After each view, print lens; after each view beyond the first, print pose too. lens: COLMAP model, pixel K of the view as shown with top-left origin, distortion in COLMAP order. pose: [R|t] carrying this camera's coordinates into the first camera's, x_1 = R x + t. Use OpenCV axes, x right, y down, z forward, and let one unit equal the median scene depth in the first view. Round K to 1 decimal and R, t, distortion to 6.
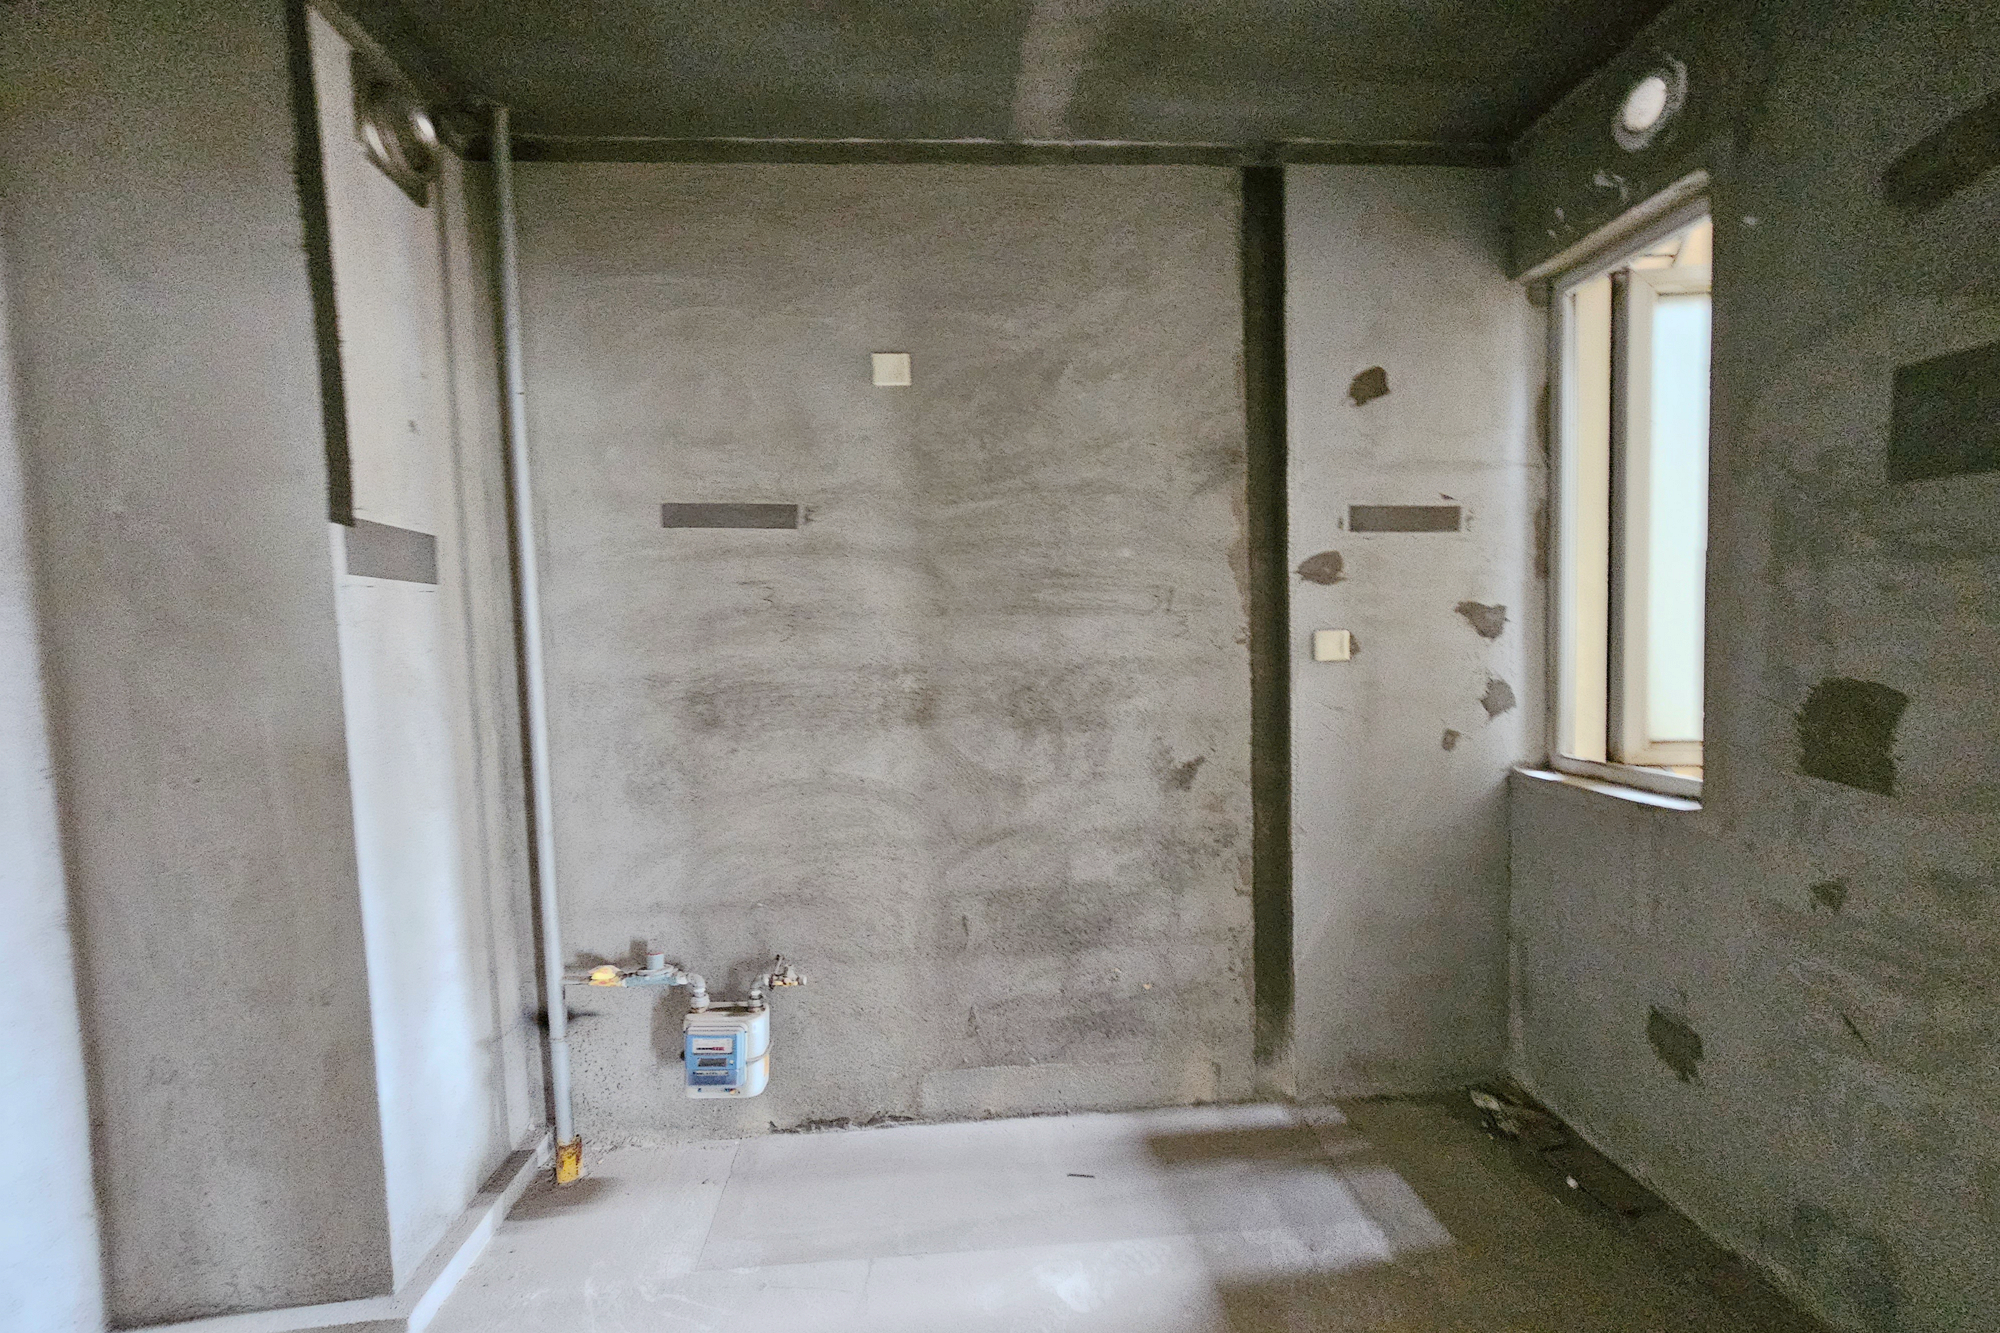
lens RADIAL K [[819.1, 0, 1000.1], [0, 819.1, 672.9], [0, 0, 1]] dist [-0.004254, 0.001812]
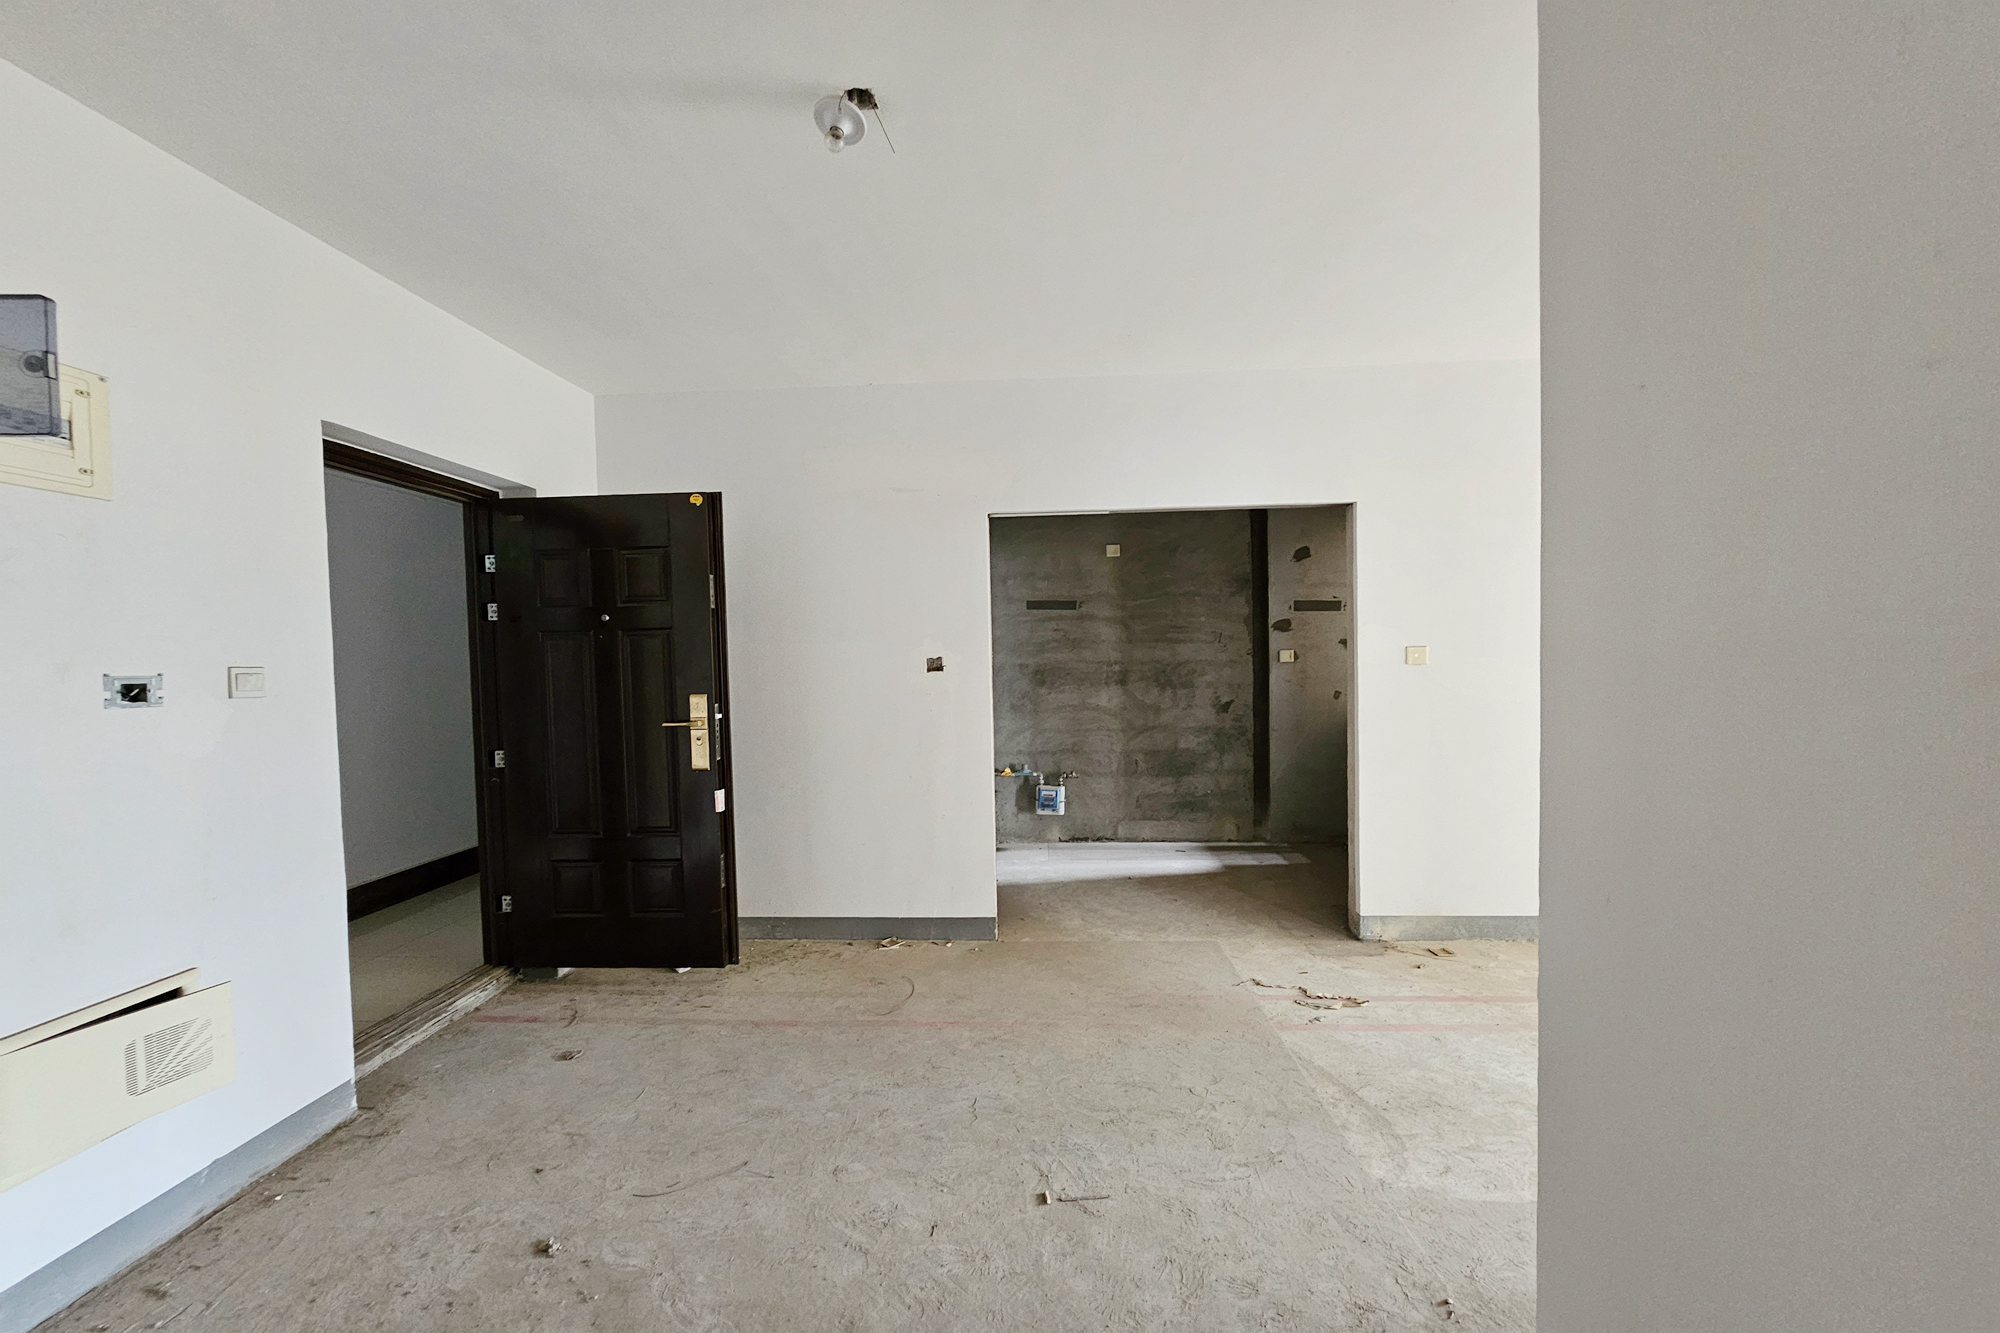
lens RADIAL K [[819.1, 0, 998.8], [0, 819.1, 698.2], [0, 0, 1]] dist [-0.004254, 0.001812]
pose [[0.989437, 0.017742, -0.143875, -0.104739], [-0.018017, 0.999837, -0.000611, 0.113788], [0.143841, 0.003197, 0.989596, -1.624171]]
